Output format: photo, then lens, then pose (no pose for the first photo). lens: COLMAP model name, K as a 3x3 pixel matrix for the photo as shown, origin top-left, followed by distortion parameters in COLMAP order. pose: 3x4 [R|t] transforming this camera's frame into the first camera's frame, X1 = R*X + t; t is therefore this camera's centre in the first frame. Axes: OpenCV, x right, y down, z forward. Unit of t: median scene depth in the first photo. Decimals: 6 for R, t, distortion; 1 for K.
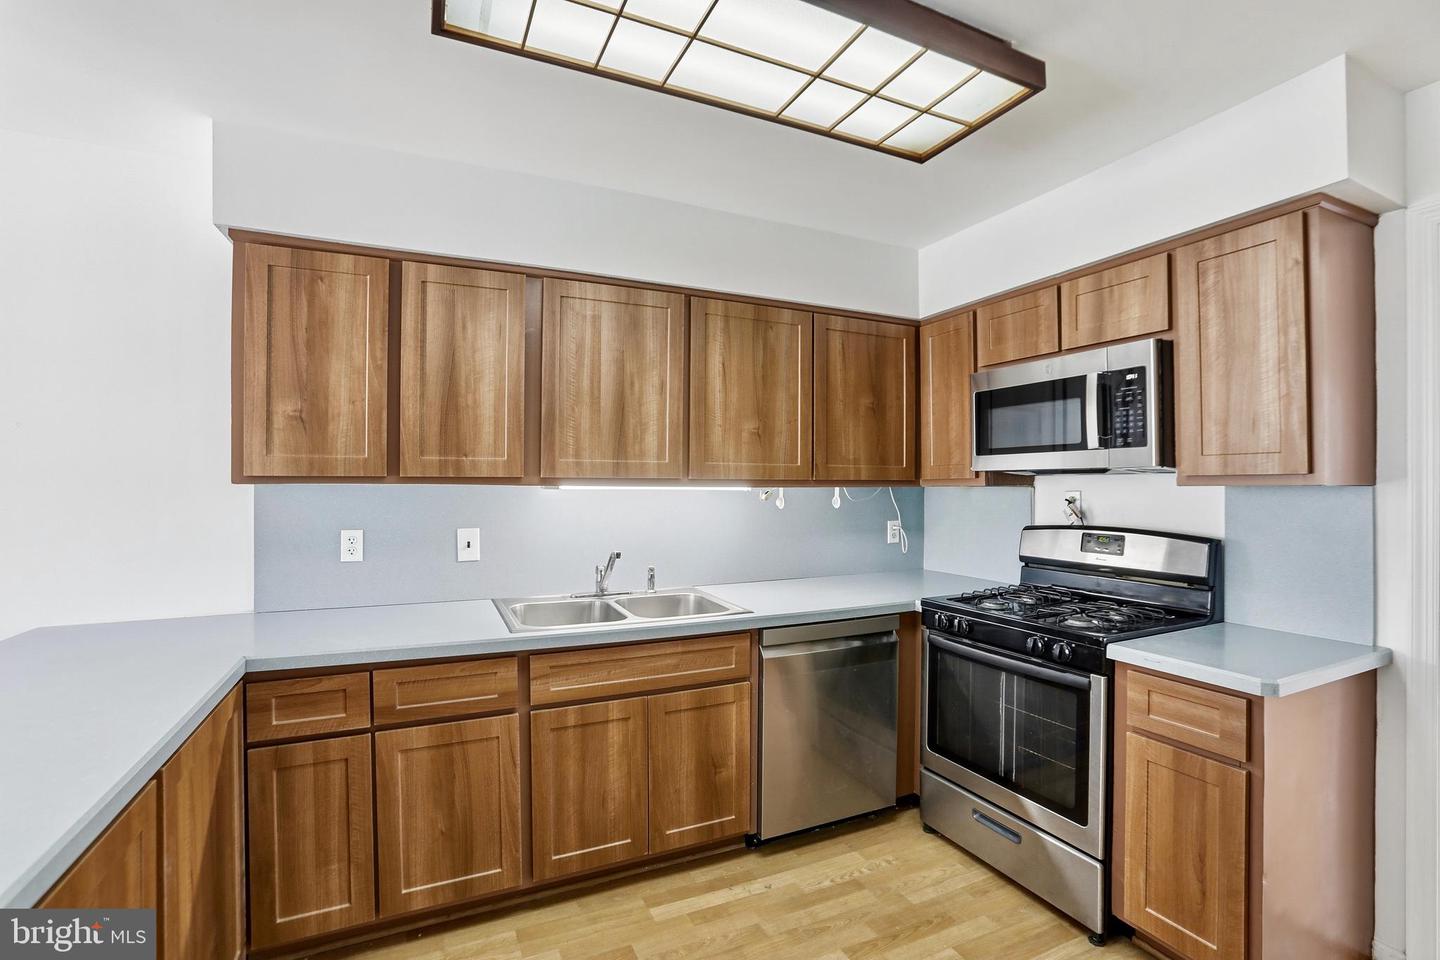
lens RADIAL K [[678.7, 0, 716.7], [0, 678.7, 478.5], [0, 0, 1]] dist [-0.030180, 0.014621]
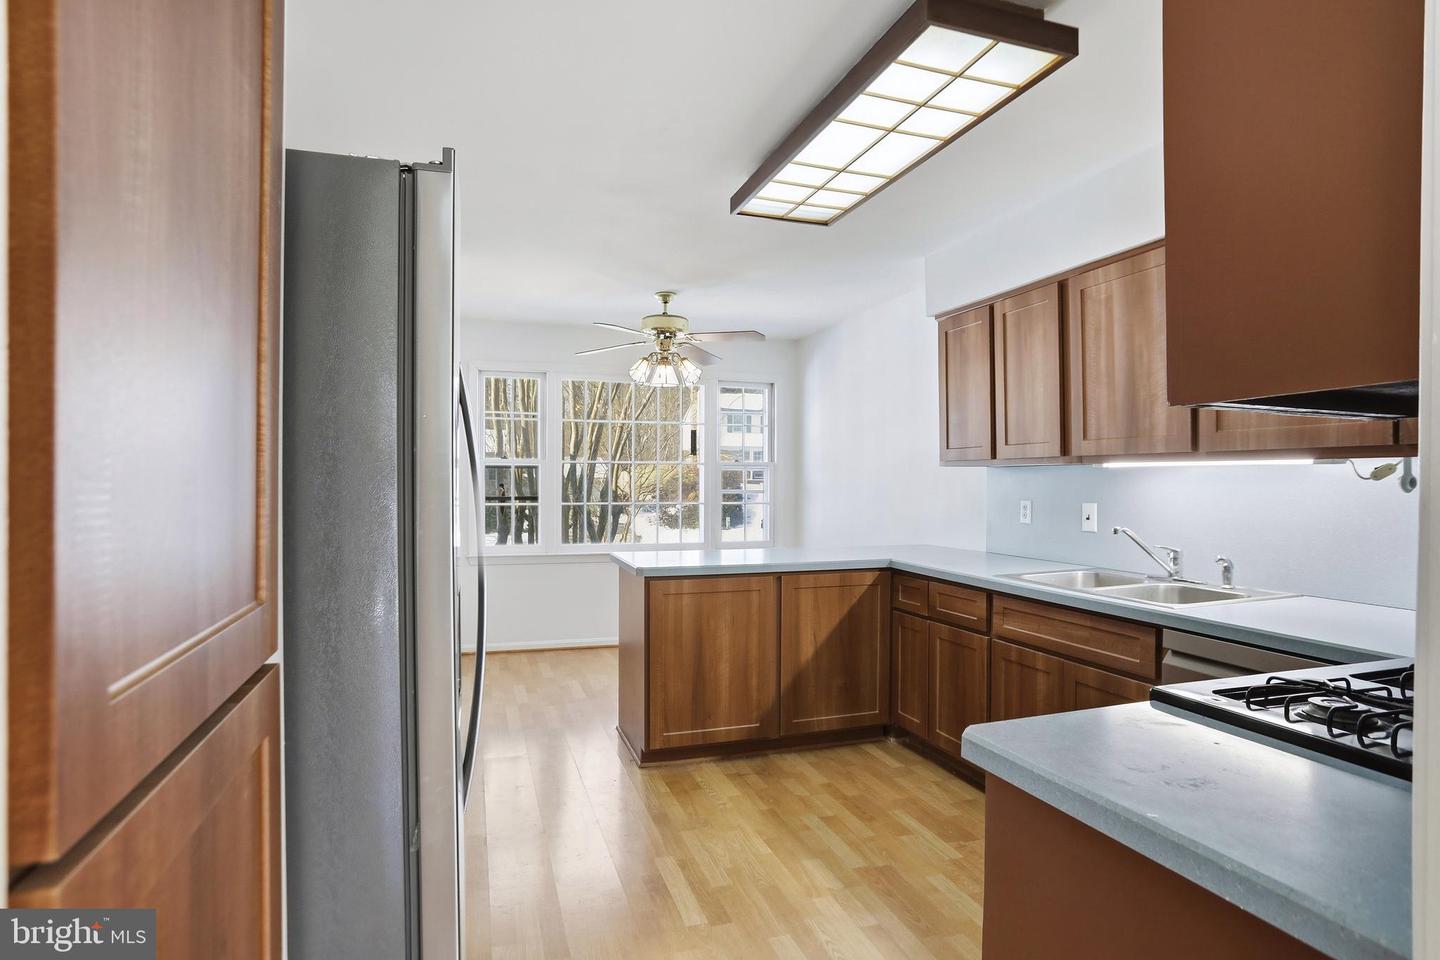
lens RADIAL K [[767.6, 0, 710.3], [0, 767.6, 477.7], [0, 0, 1]] dist [-0.032057, 0.006836]
pose [[-0.095995, -0.007930, -0.995350, 1.085383], [-0.006333, 0.999953, -0.007356, 0.049036], [0.995362, 0.005598, -0.096040, 0.539816]]
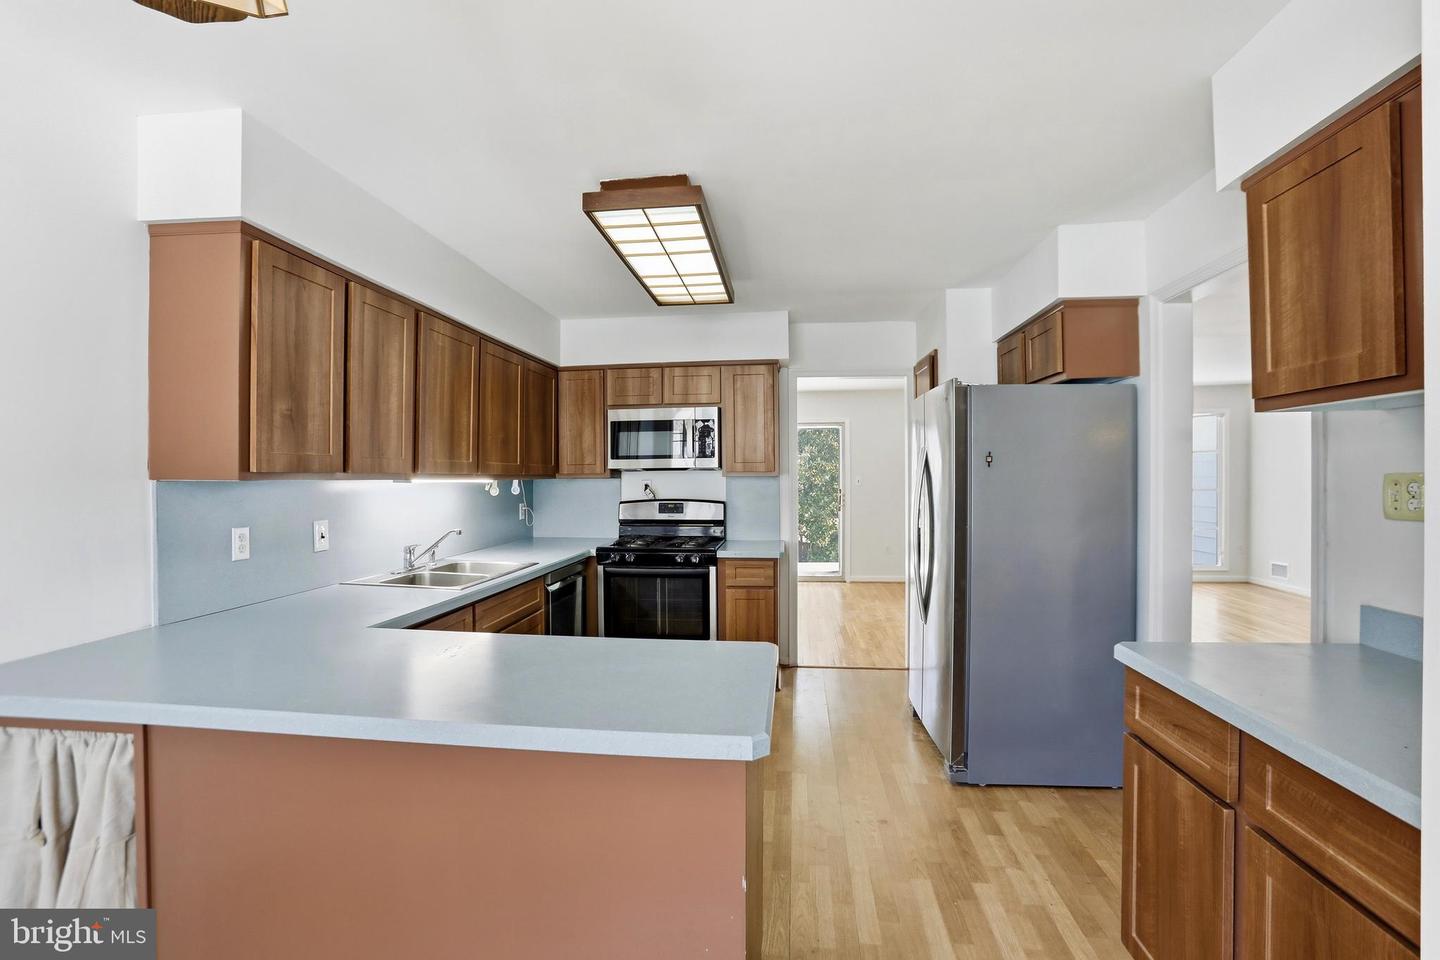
lens RADIAL K [[678.7, 0, 726.4], [0, 678.7, 475.7], [0, 0, 1]] dist [-0.030180, 0.014621]
pose [[0.519088, -0.005609, 0.854703, -1.053414], [0.002618, 0.999984, 0.004973, -0.002021], [-0.854717, -0.000343, 0.519094, -0.120475]]
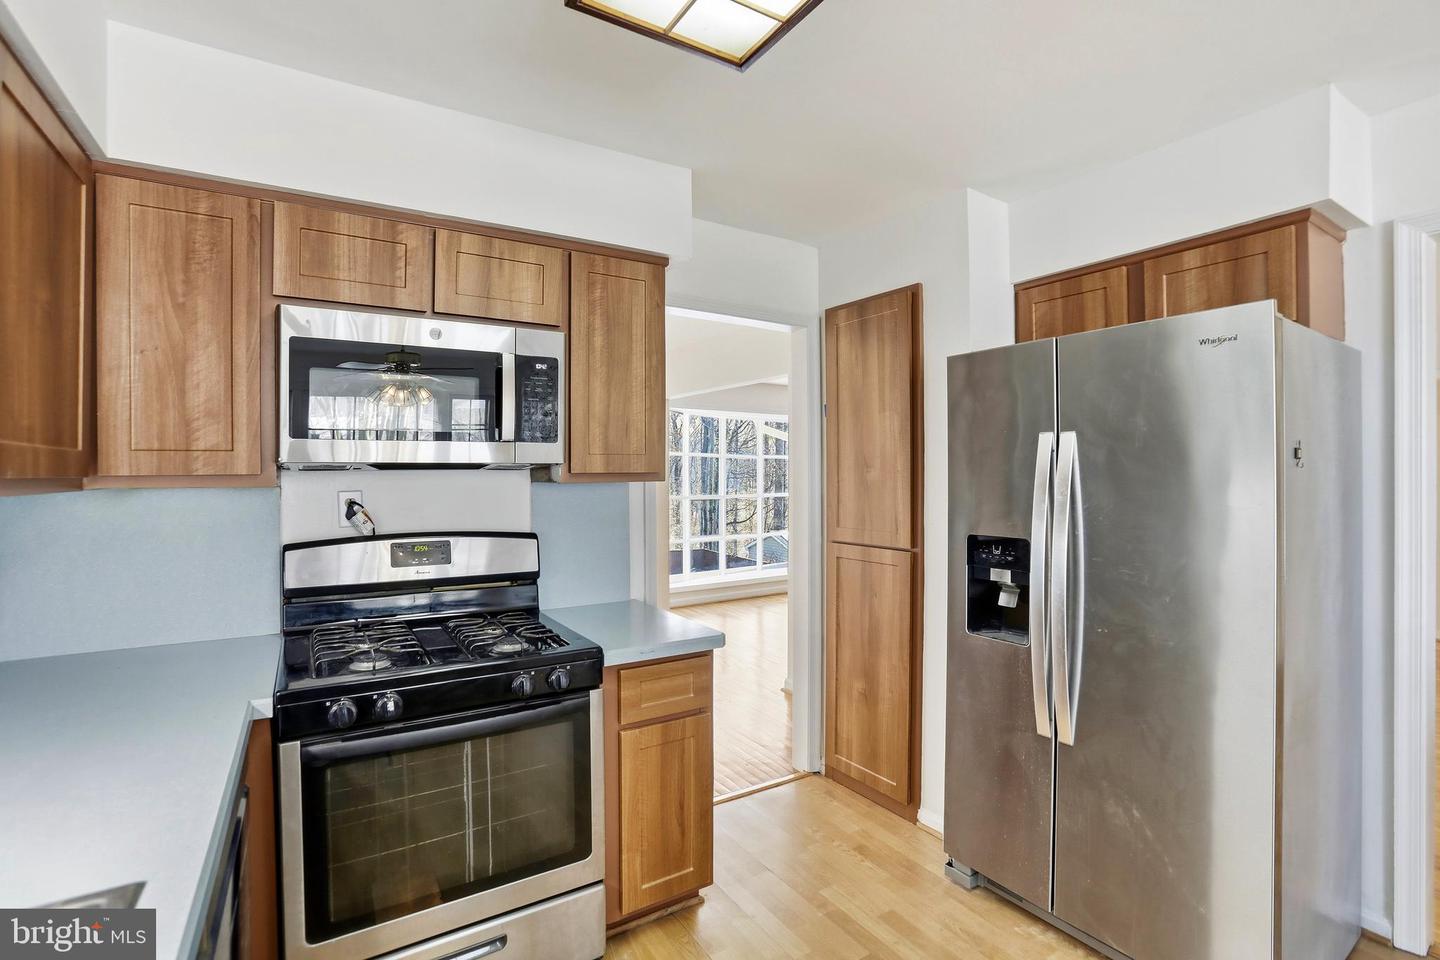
lens RADIAL K [[678.7, 0, 712.8], [0, 678.7, 476.1], [0, 0, 1]] dist [-0.030180, 0.014621]
pose [[-0.114375, -0.005627, 0.993422, -0.326402], [-0.004366, 0.999977, 0.005161, -0.005284], [-0.993428, -0.003746, -0.114396, 0.813136]]
